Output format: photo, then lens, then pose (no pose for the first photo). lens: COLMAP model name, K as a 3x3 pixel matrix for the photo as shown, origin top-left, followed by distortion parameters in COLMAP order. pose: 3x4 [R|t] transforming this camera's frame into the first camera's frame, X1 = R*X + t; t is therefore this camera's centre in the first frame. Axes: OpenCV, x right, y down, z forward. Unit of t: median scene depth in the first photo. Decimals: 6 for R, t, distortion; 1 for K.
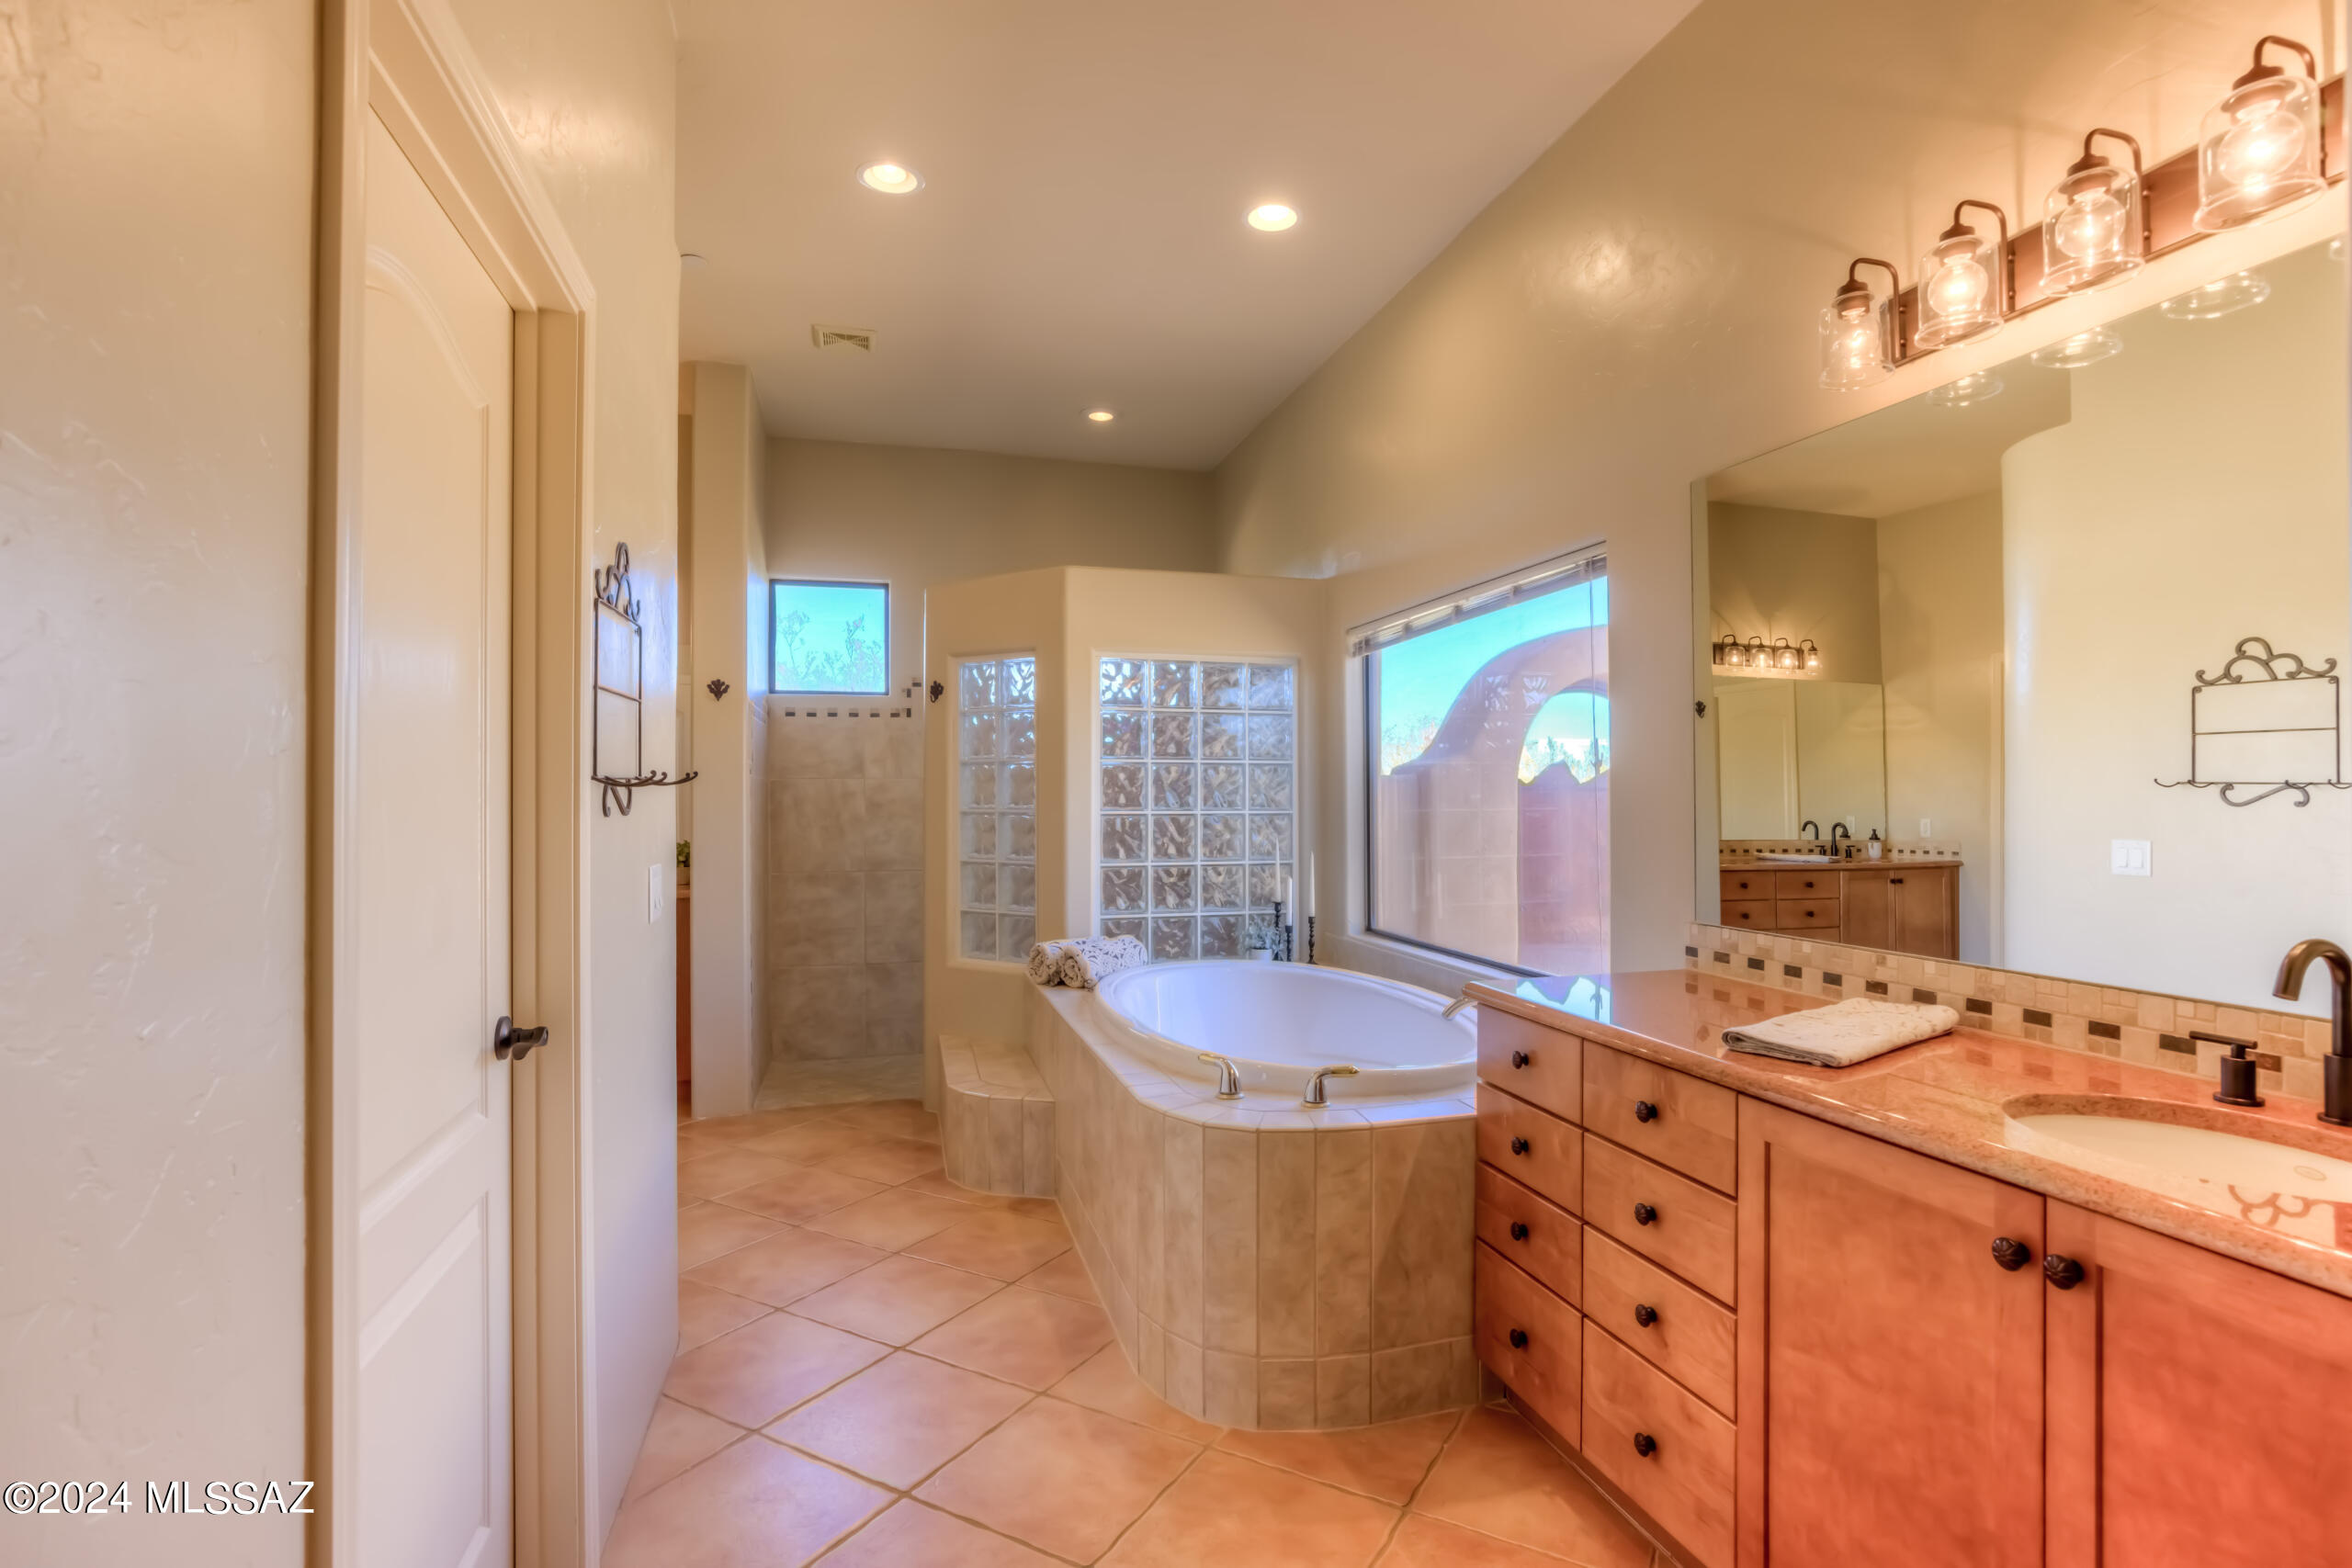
lens RADIAL K [[1135.9, 0, 1166.7], [0, 1135.9, 785.8], [0, 0, 1]] dist [-0.016828, 0.000726]
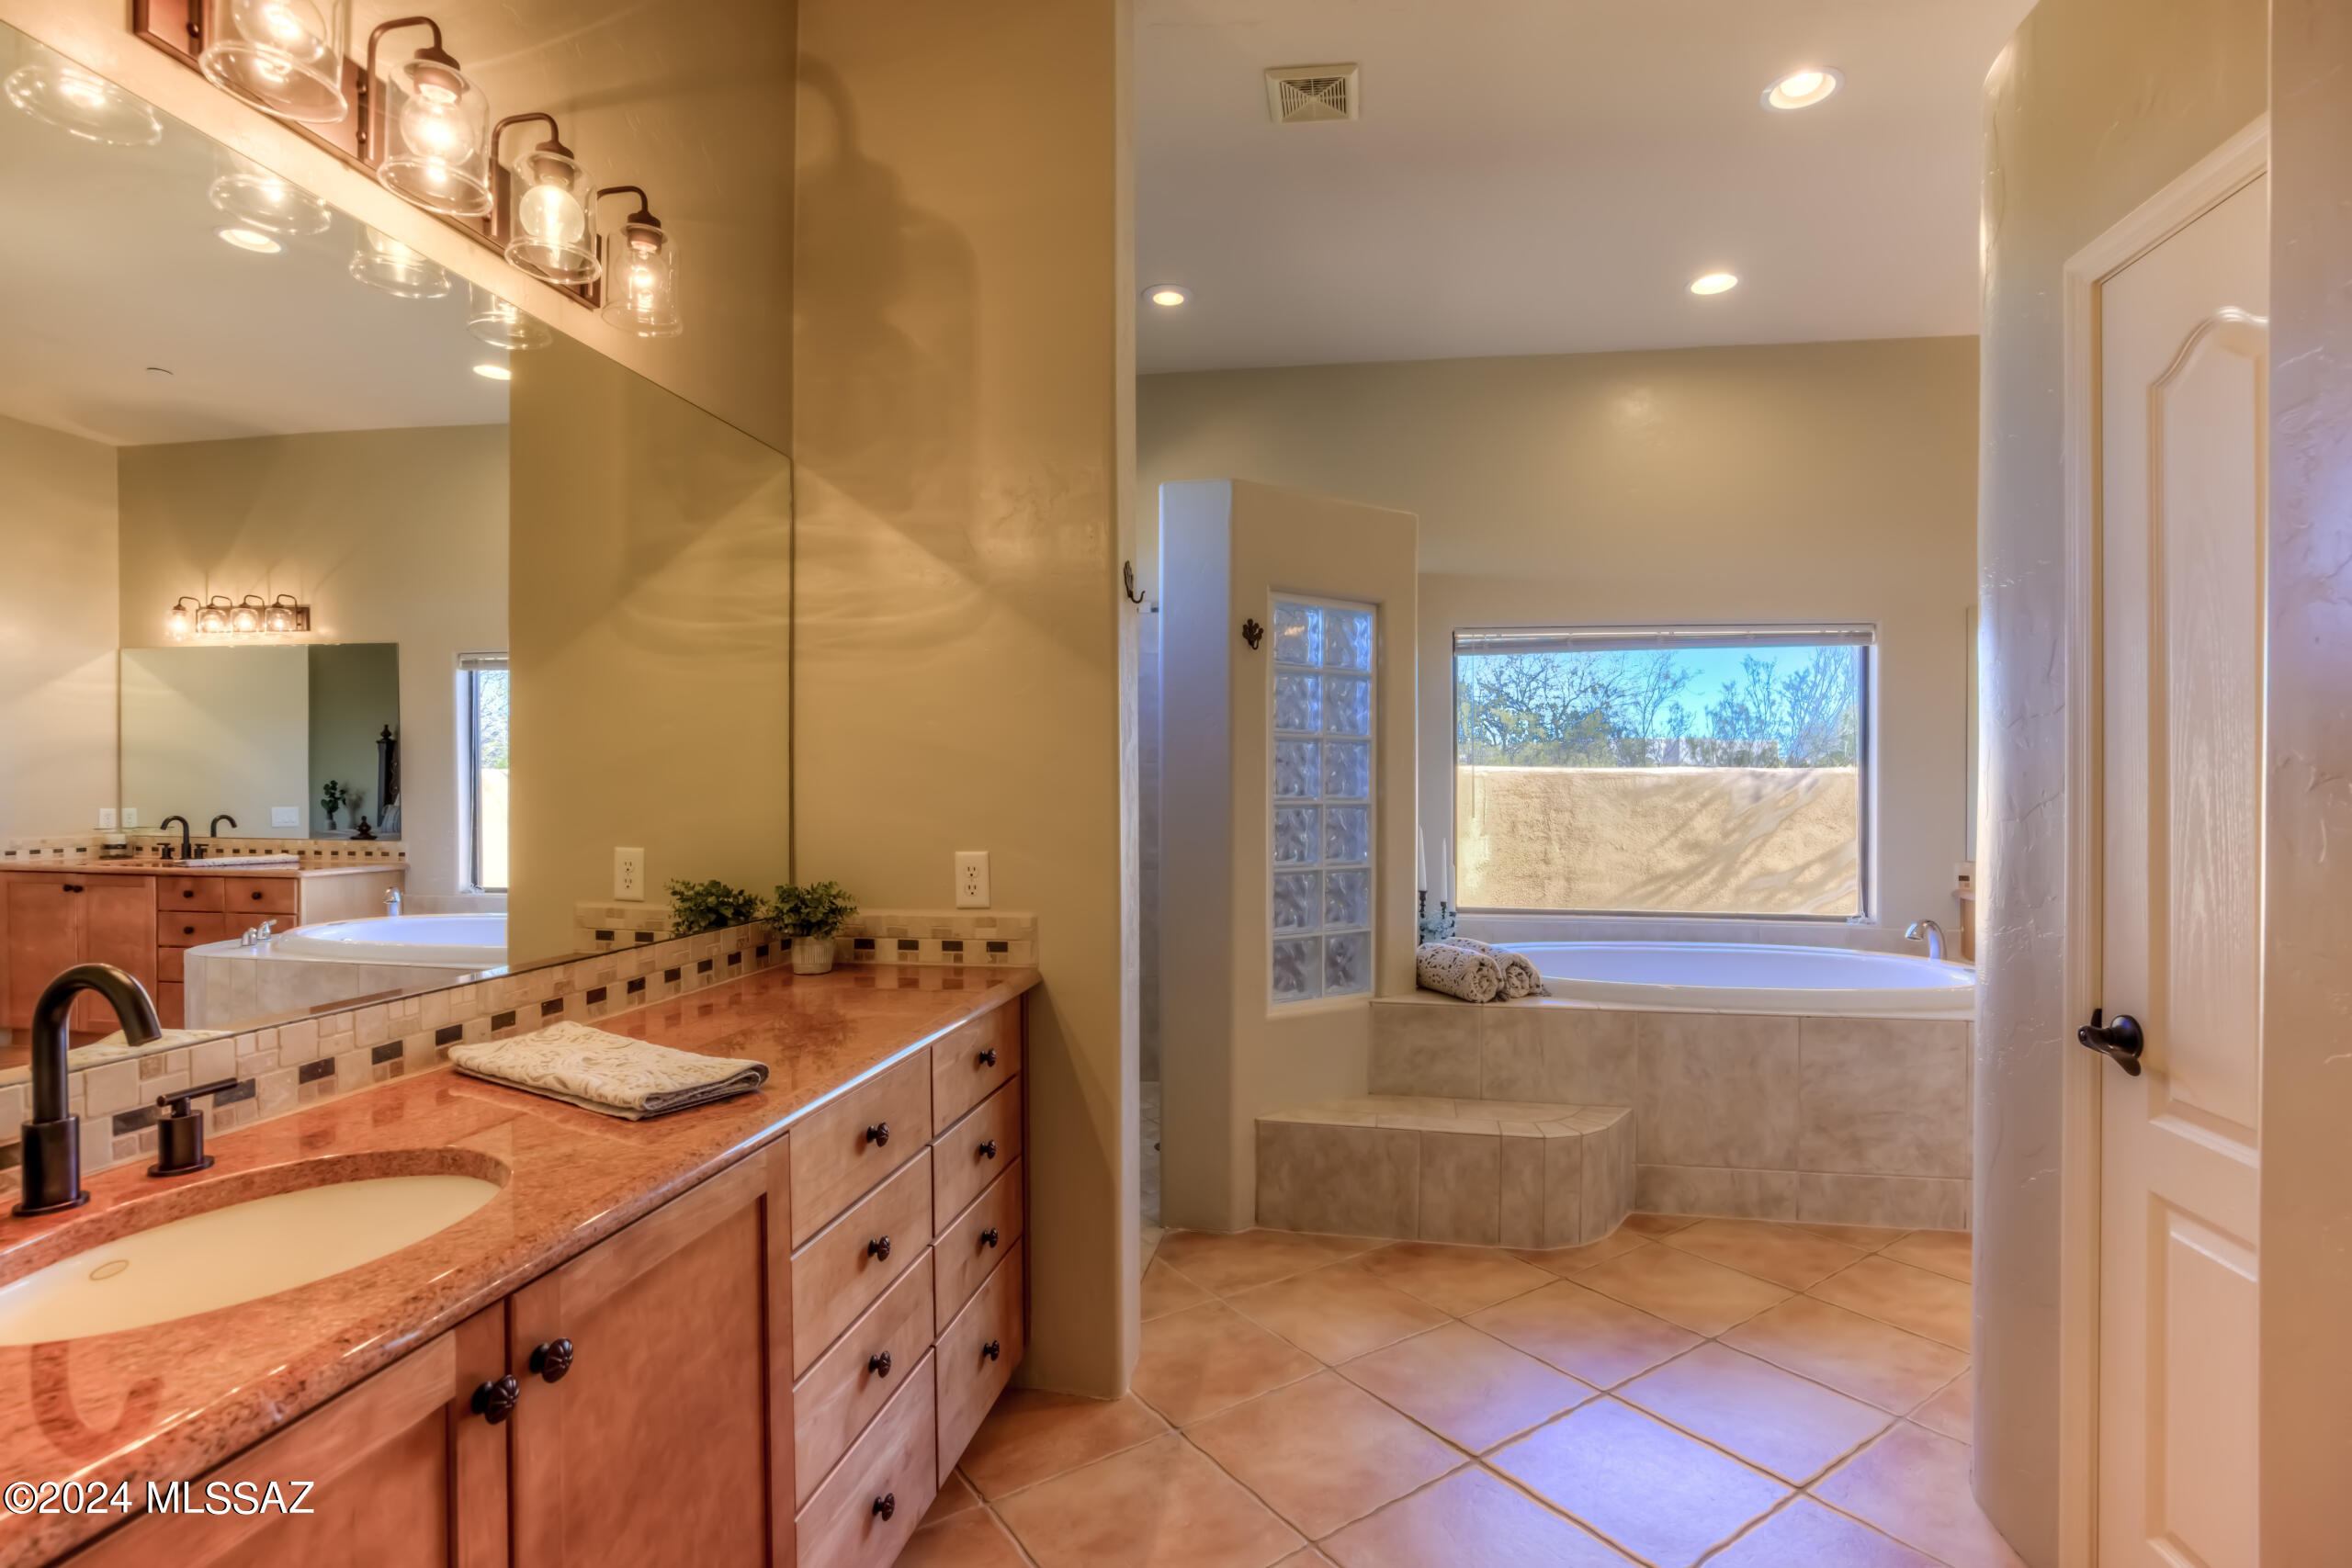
lens RADIAL K [[1133.4, 0, 1184.4], [0, 1133.4, 763.5], [0, 0, 1]] dist [-0.035194, 0.000208]
pose [[0.412025, 0.005615, 0.911155, -0.907589], [-0.016722, 0.999859, 0.001400, -0.003921], [-0.911019, -0.015813, 0.412061, 0.786590]]
